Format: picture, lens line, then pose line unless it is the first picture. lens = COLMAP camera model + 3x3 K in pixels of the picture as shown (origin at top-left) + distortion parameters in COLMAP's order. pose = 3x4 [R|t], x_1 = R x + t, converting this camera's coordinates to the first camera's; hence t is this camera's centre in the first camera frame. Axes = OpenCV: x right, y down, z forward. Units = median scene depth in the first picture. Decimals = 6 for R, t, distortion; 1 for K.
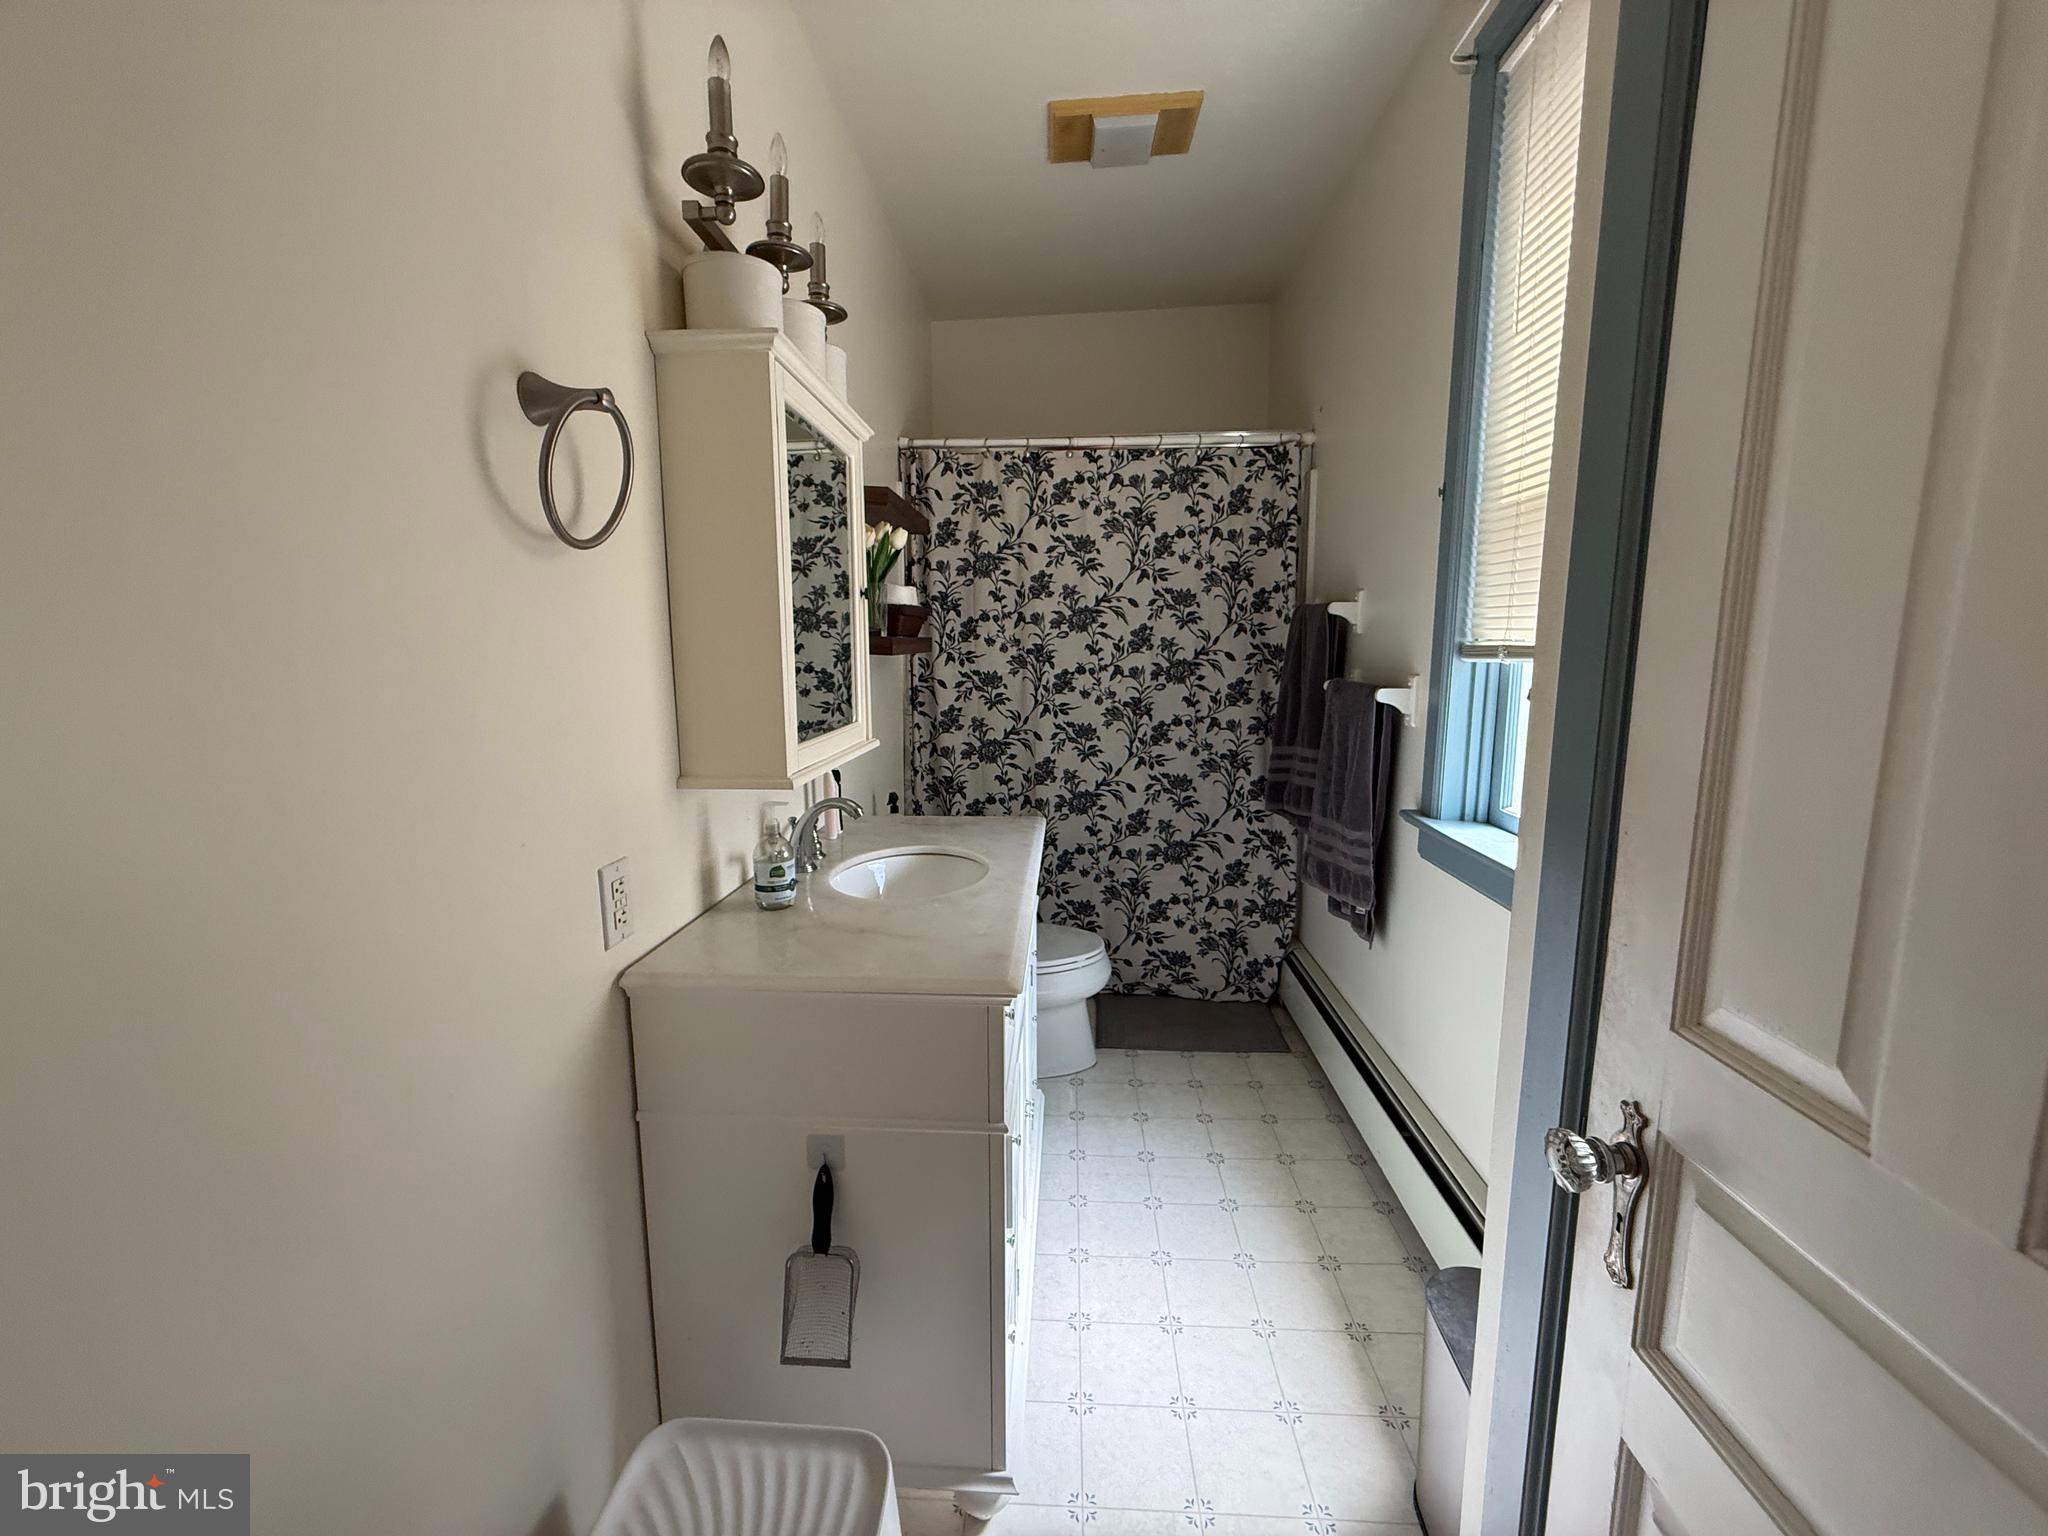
lens RADIAL K [[811.6, 0, 1019.9], [0, 811.6, 765.0], [0, 0, 1]] dist [0.000603, 0.000021]
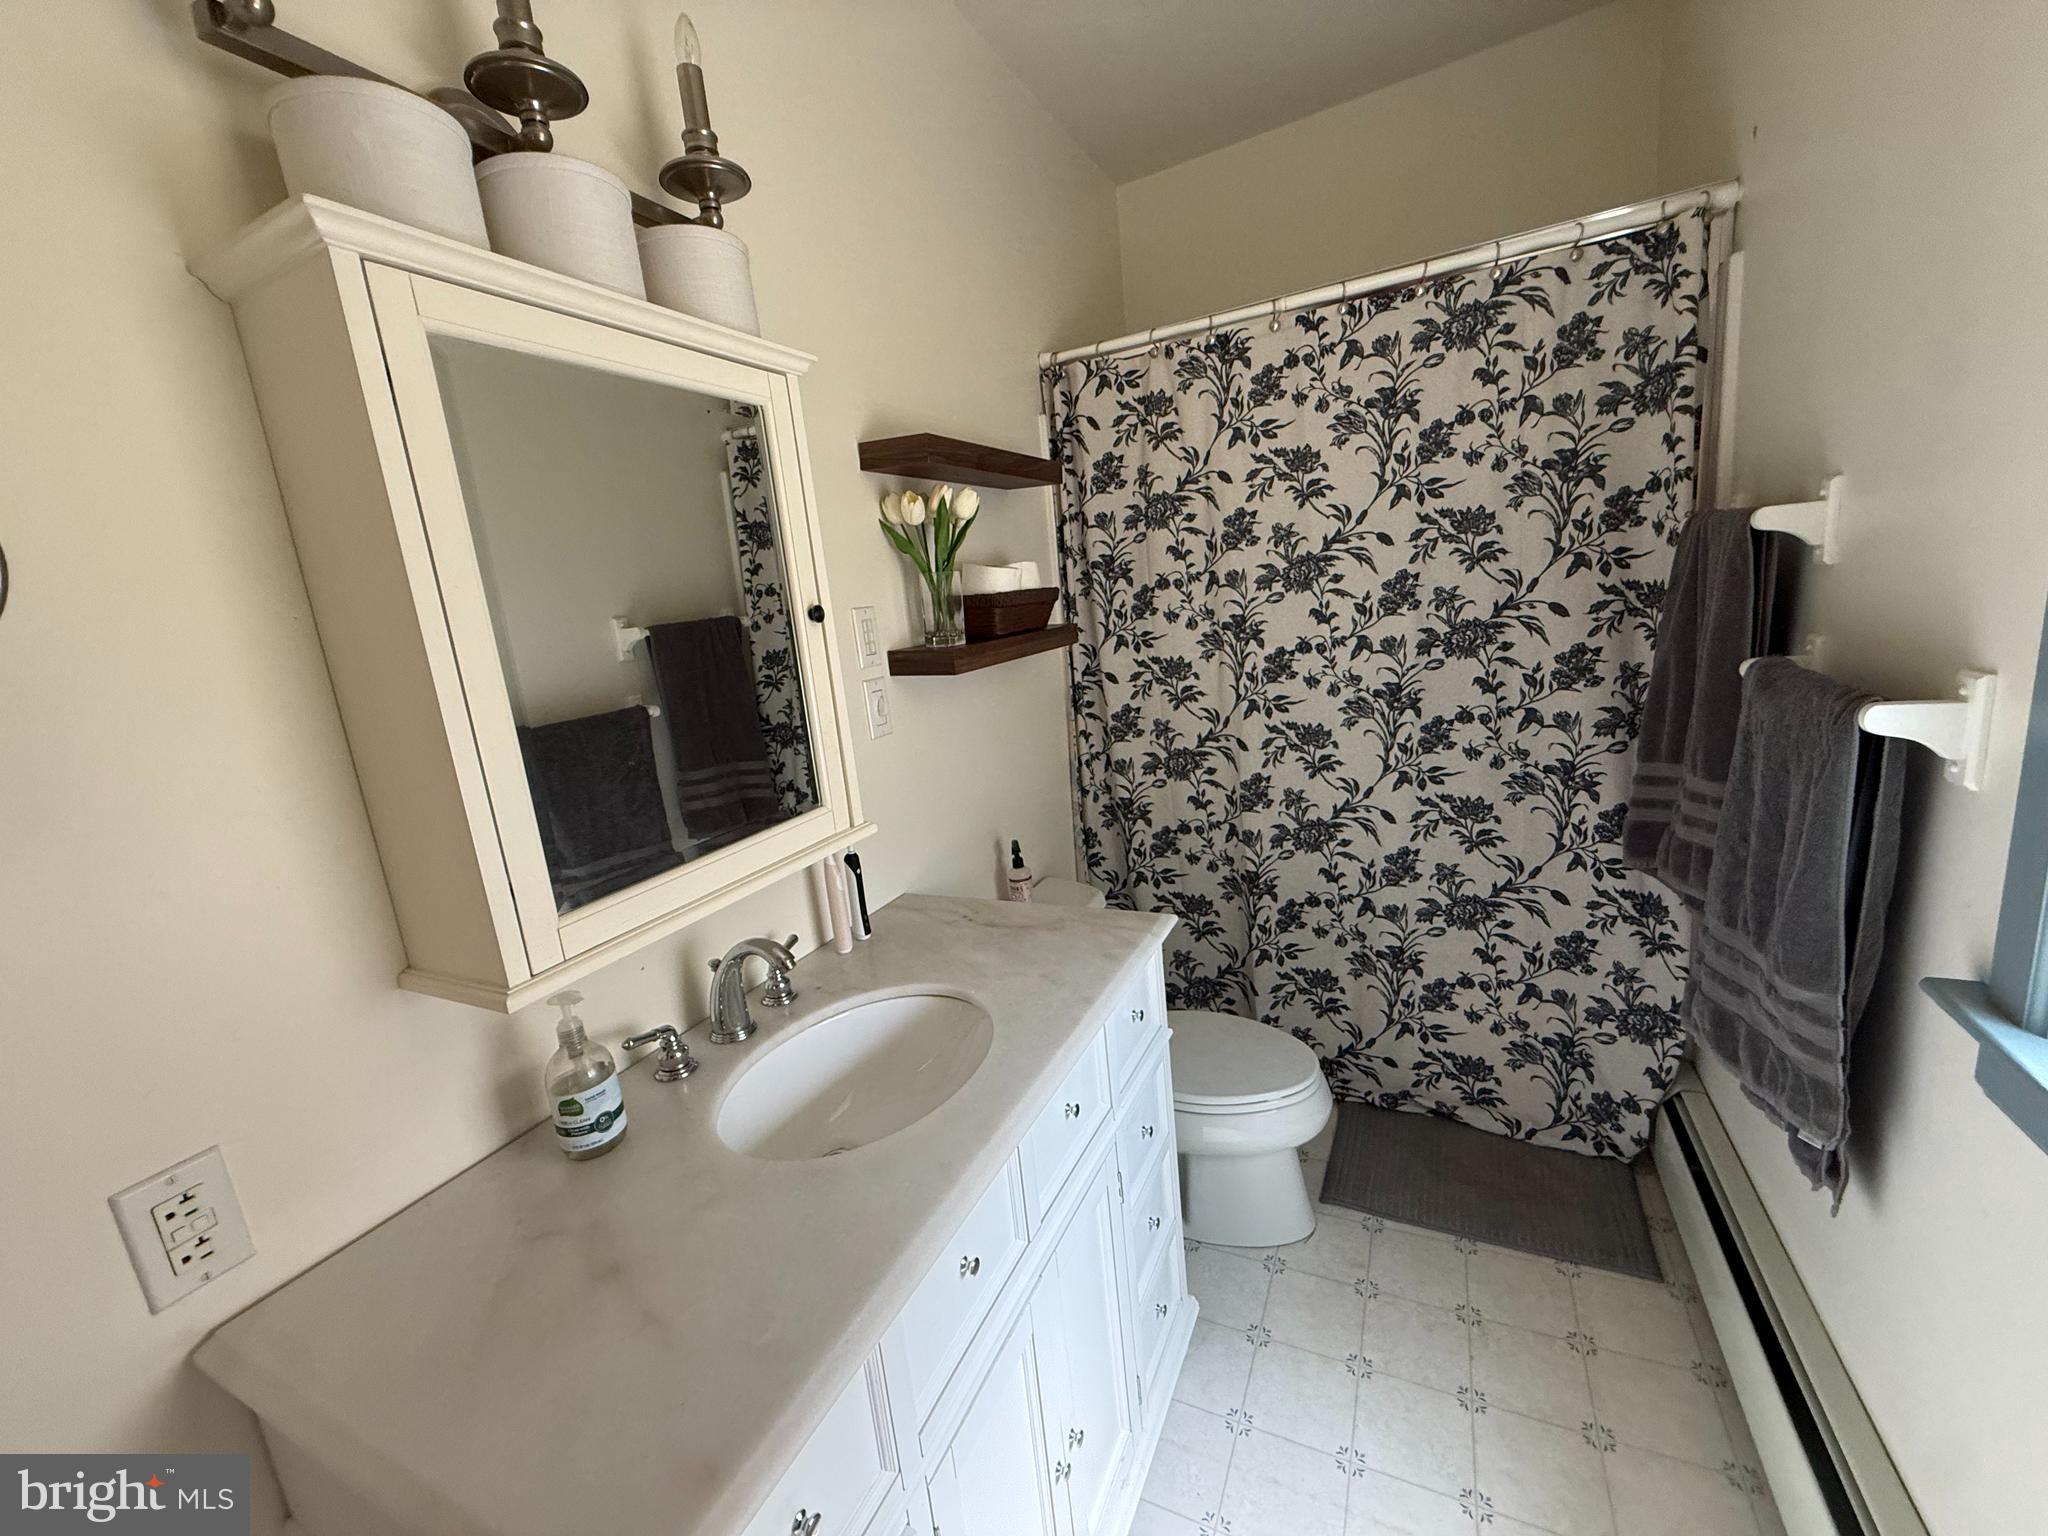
lens RADIAL K [[811.6, 0, 1019.9], [0, 811.6, 765.0], [0, 0, 1]] dist [0.000603, 0.000021]
pose [[0.916589, -0.010743, -0.399686, 0.129603], [0.041959, 0.996704, 0.069434, -0.076163], [0.397622, -0.080412, 0.914019, 0.271419]]
